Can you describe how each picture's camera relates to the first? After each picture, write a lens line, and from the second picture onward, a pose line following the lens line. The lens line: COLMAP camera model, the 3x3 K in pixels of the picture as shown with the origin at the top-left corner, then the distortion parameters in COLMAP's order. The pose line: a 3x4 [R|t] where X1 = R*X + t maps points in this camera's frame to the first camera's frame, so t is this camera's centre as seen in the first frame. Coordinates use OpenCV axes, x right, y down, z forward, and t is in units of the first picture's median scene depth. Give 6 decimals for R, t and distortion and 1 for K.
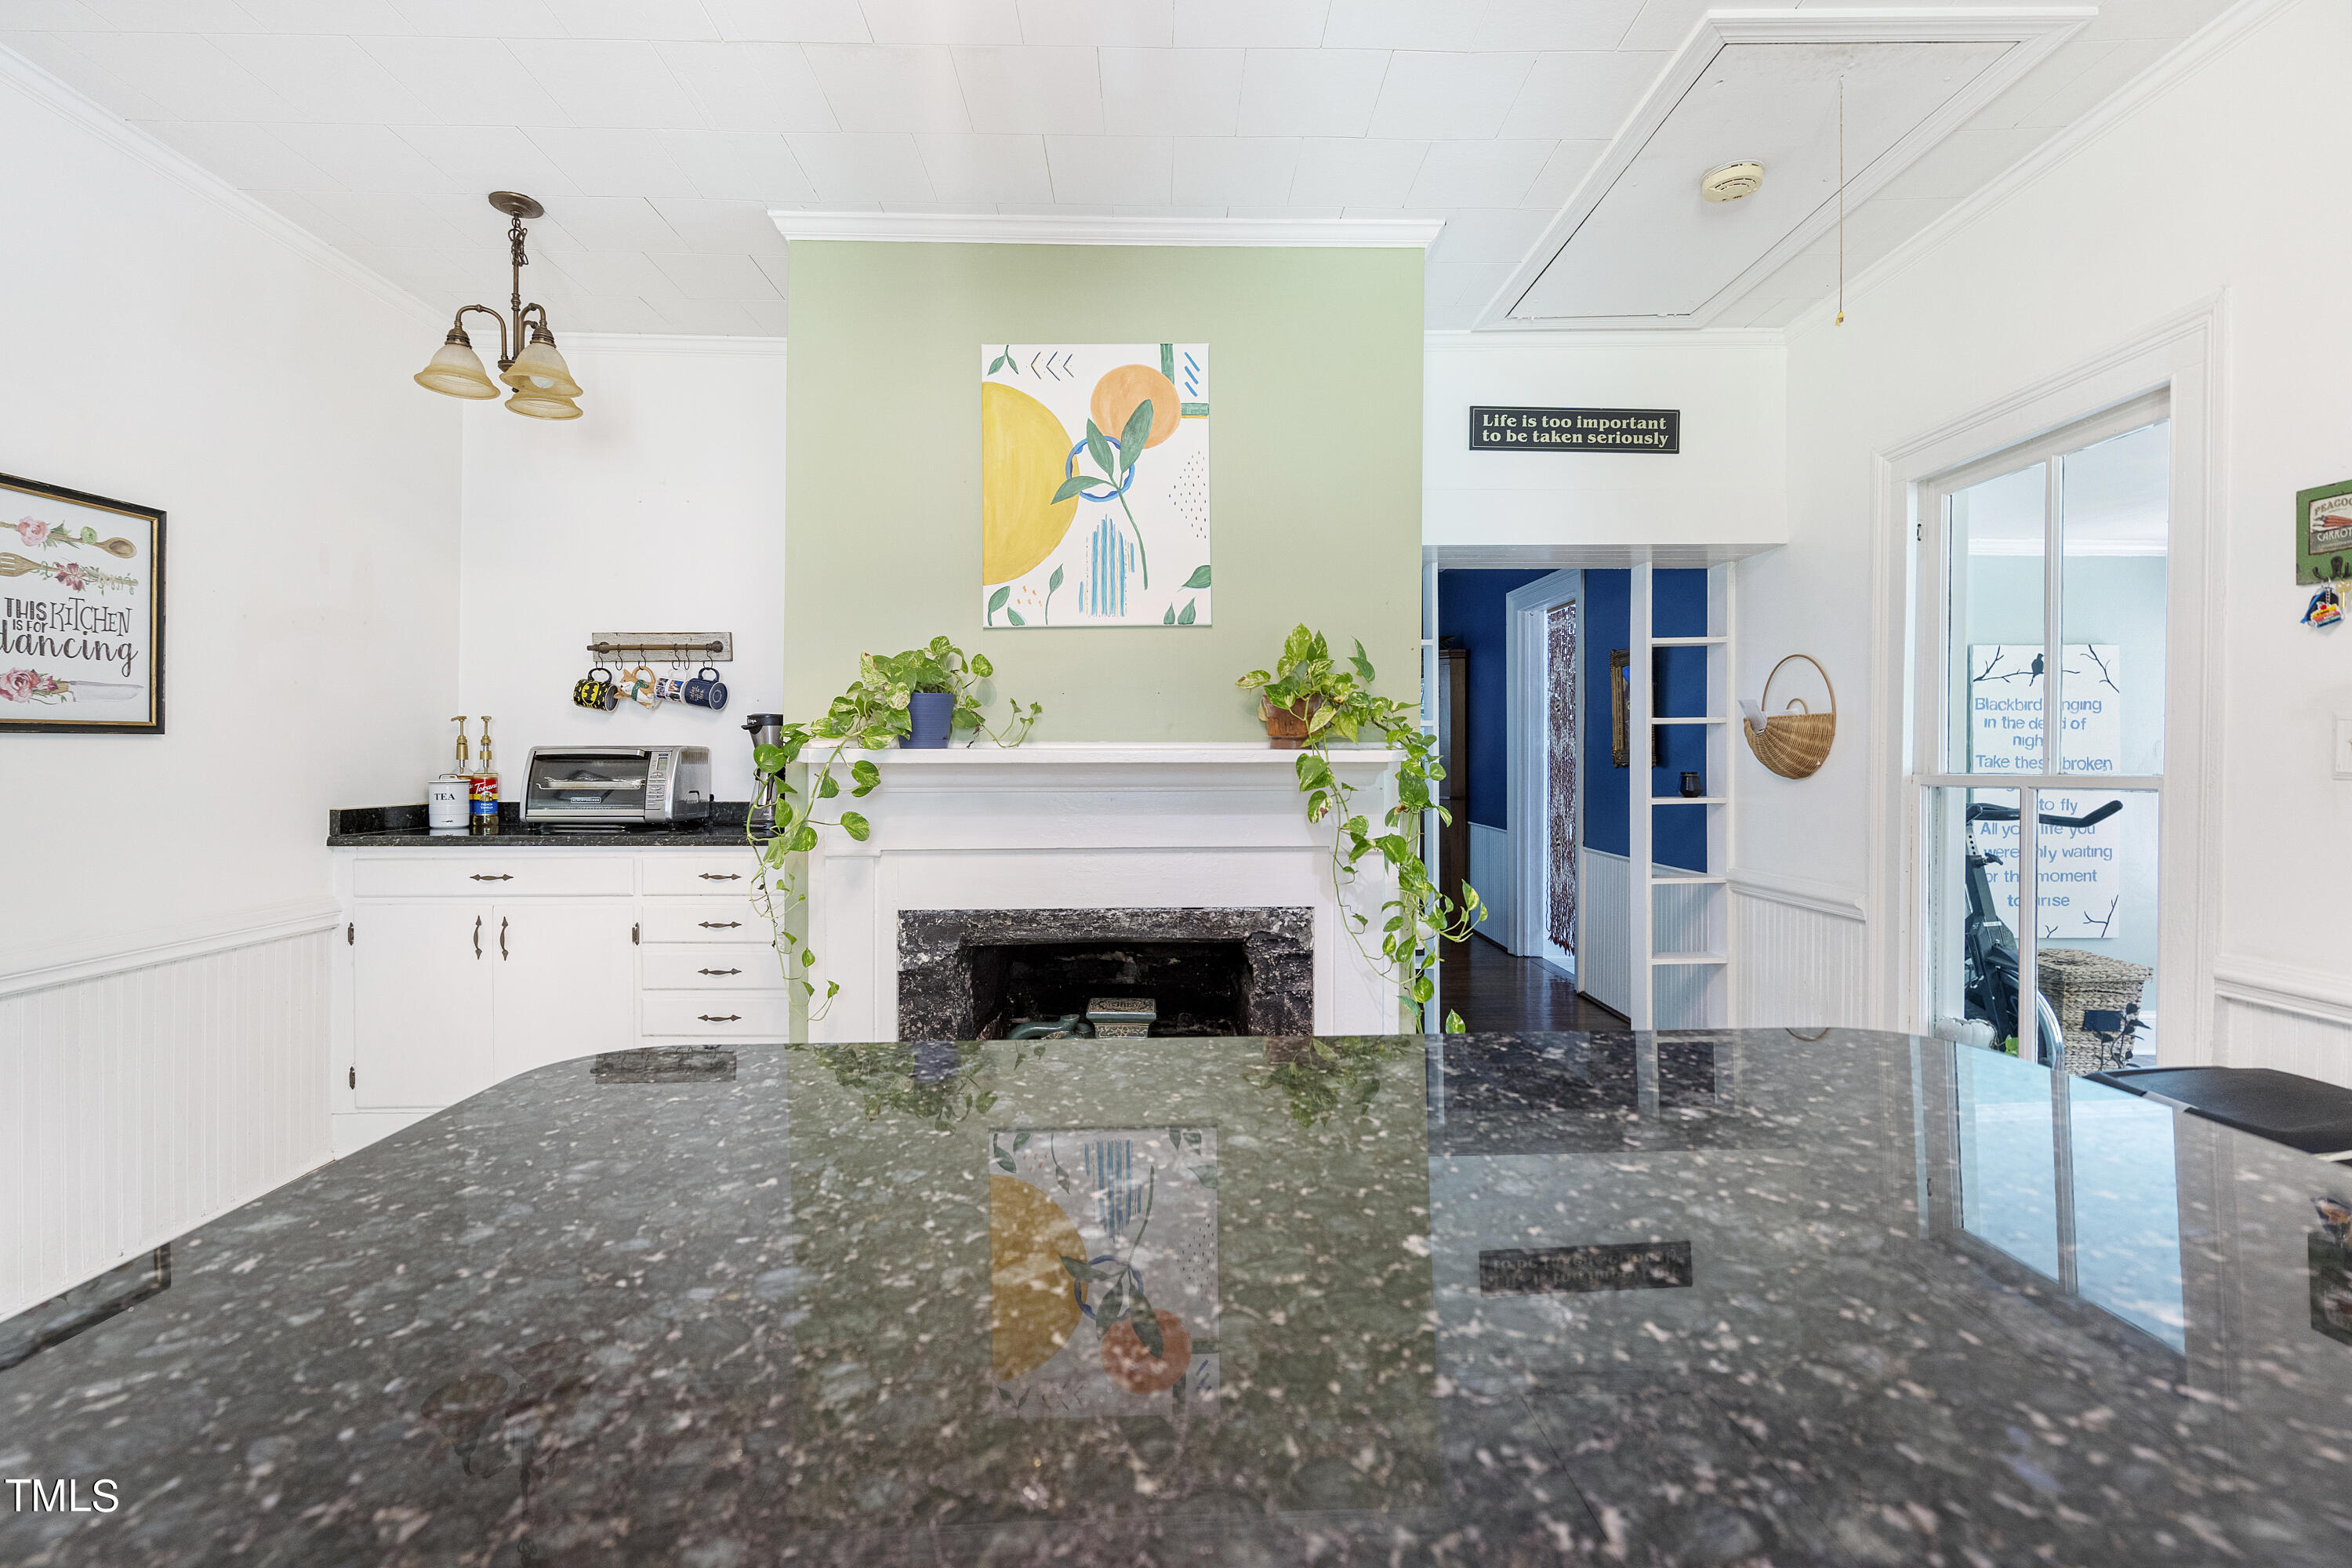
lens RADIAL K [[1061.8, 0, 1114.4], [0, 1061.8, 754.3], [0, 0, 1]] dist [-0.008643, 0.002414]
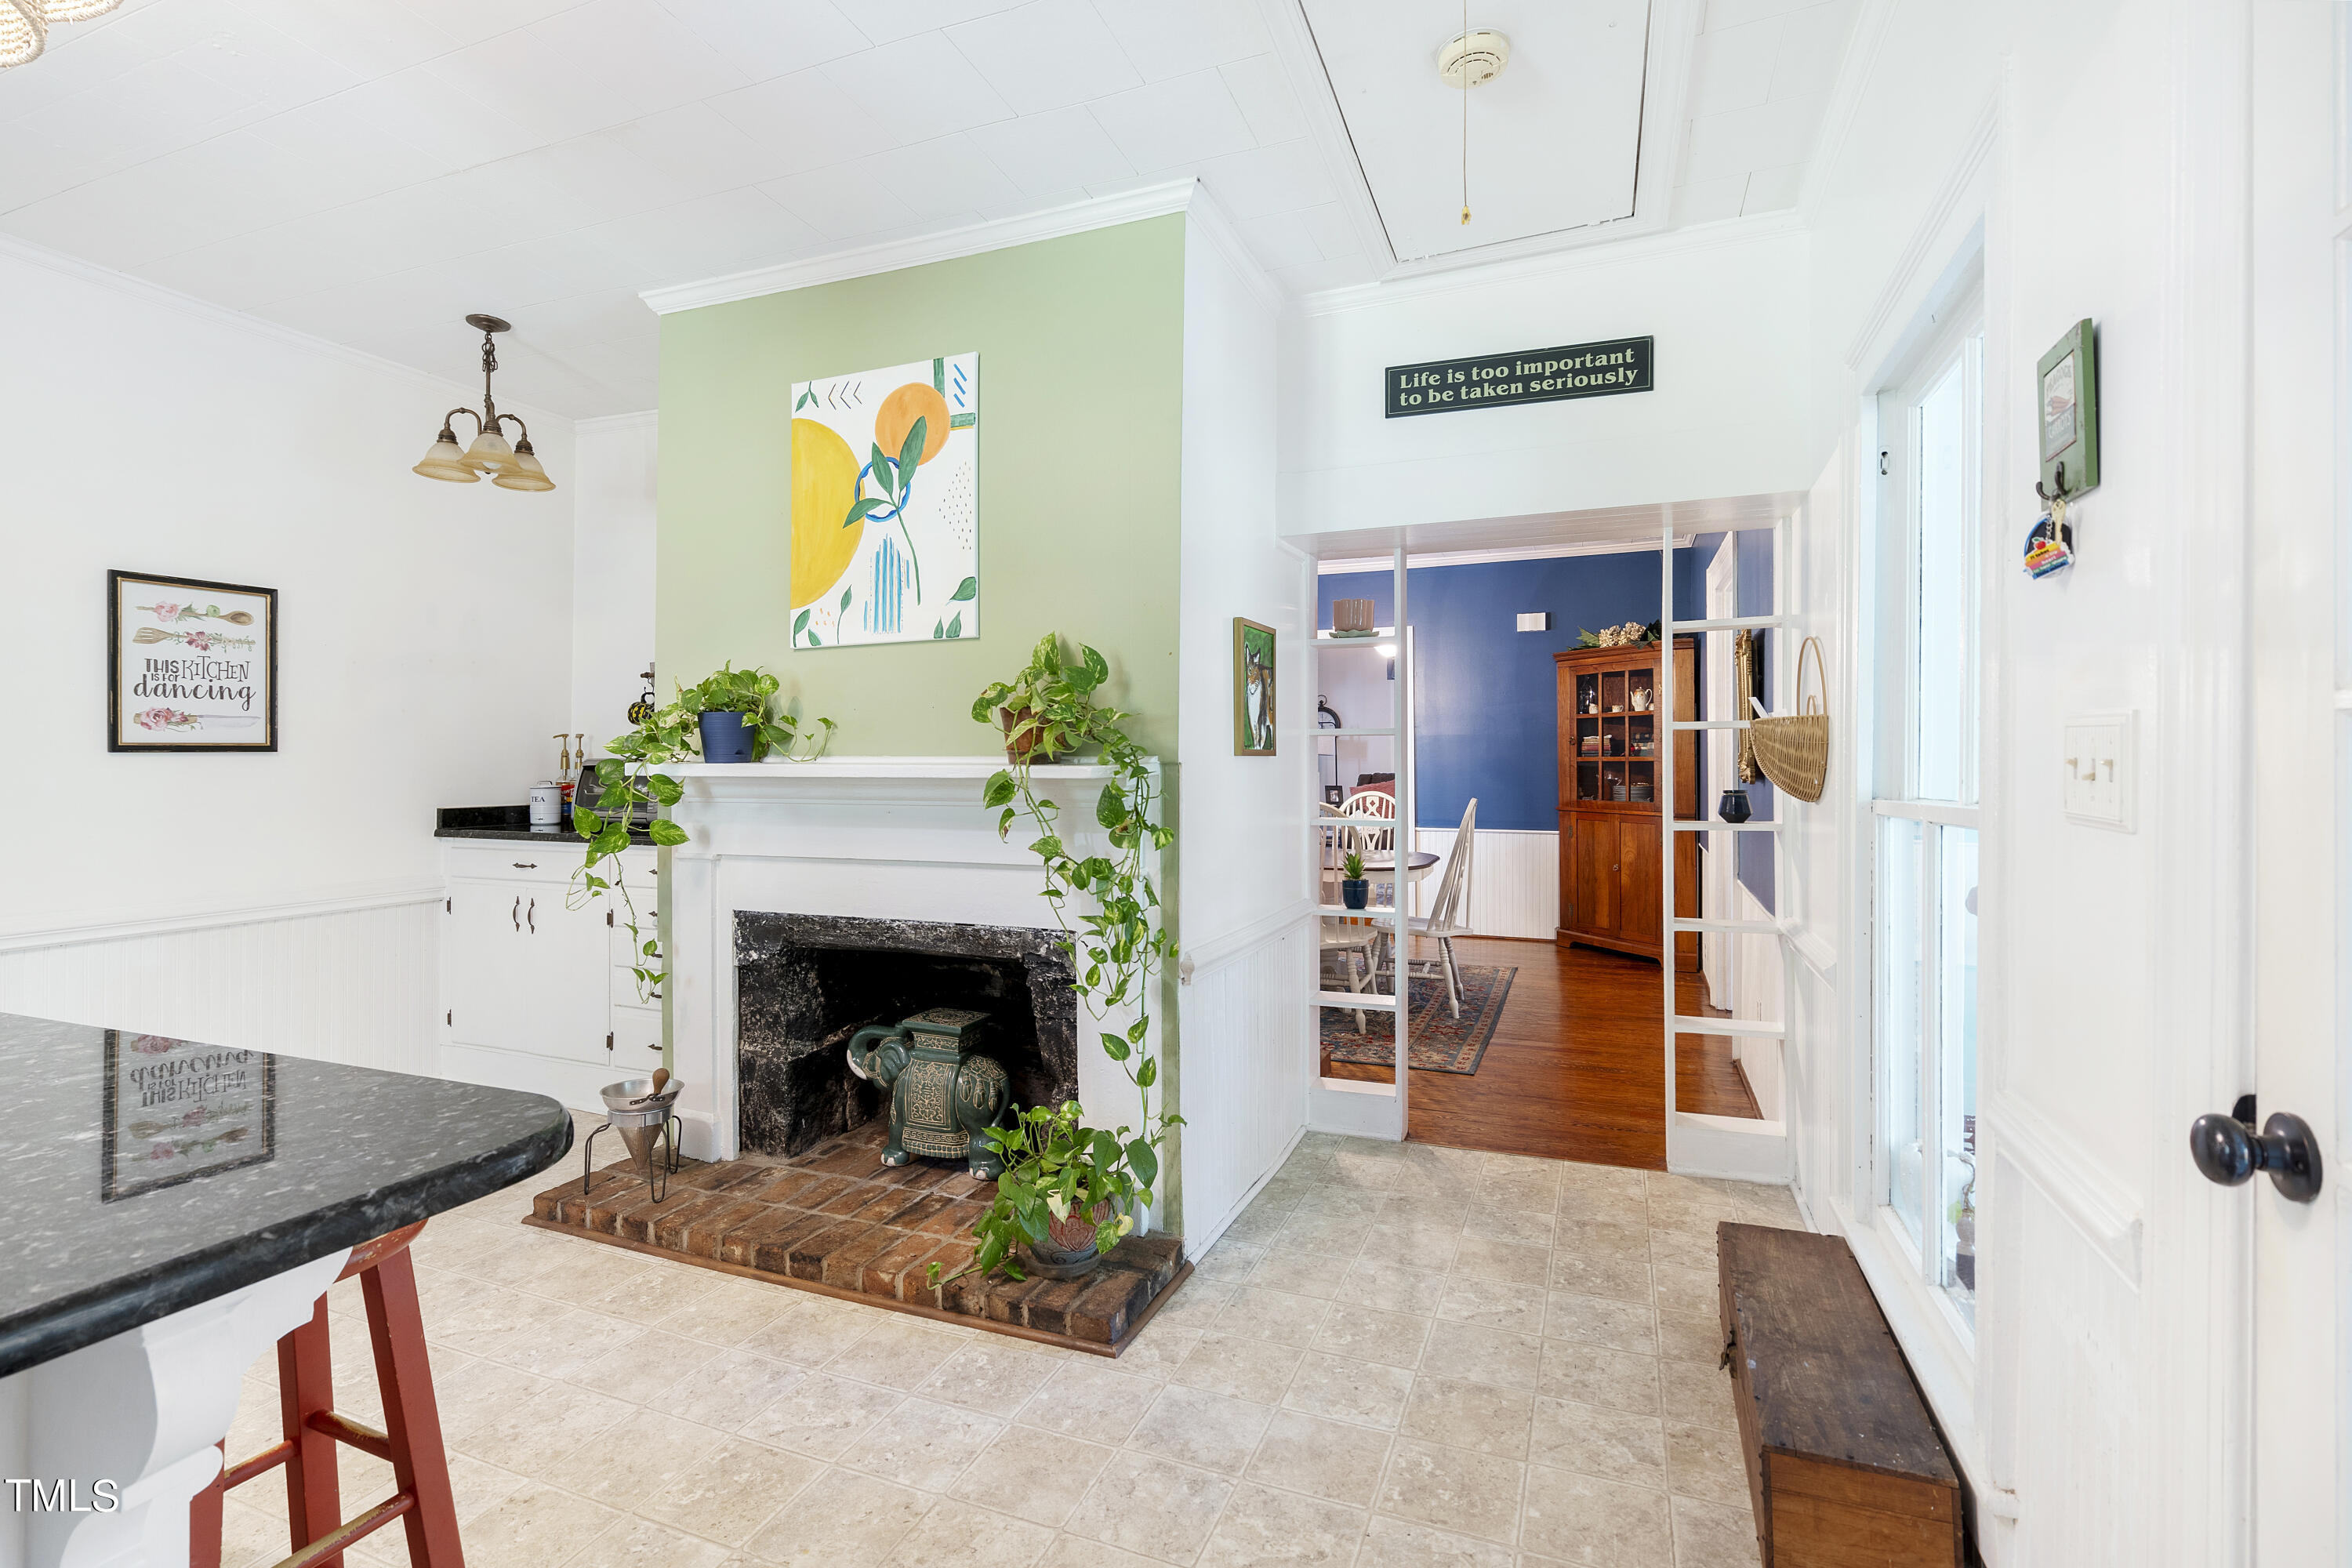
lens RADIAL K [[1061.8, 0, 1164.9], [0, 1061.8, 751.9], [0, 0, 1]] dist [-0.008643, 0.002414]
pose [[0.924305, -0.002637, -0.381646, 0.628180], [0.000417, 0.999983, -0.005899, -0.009550], [0.381655, 0.005293, 0.924290, 0.158819]]
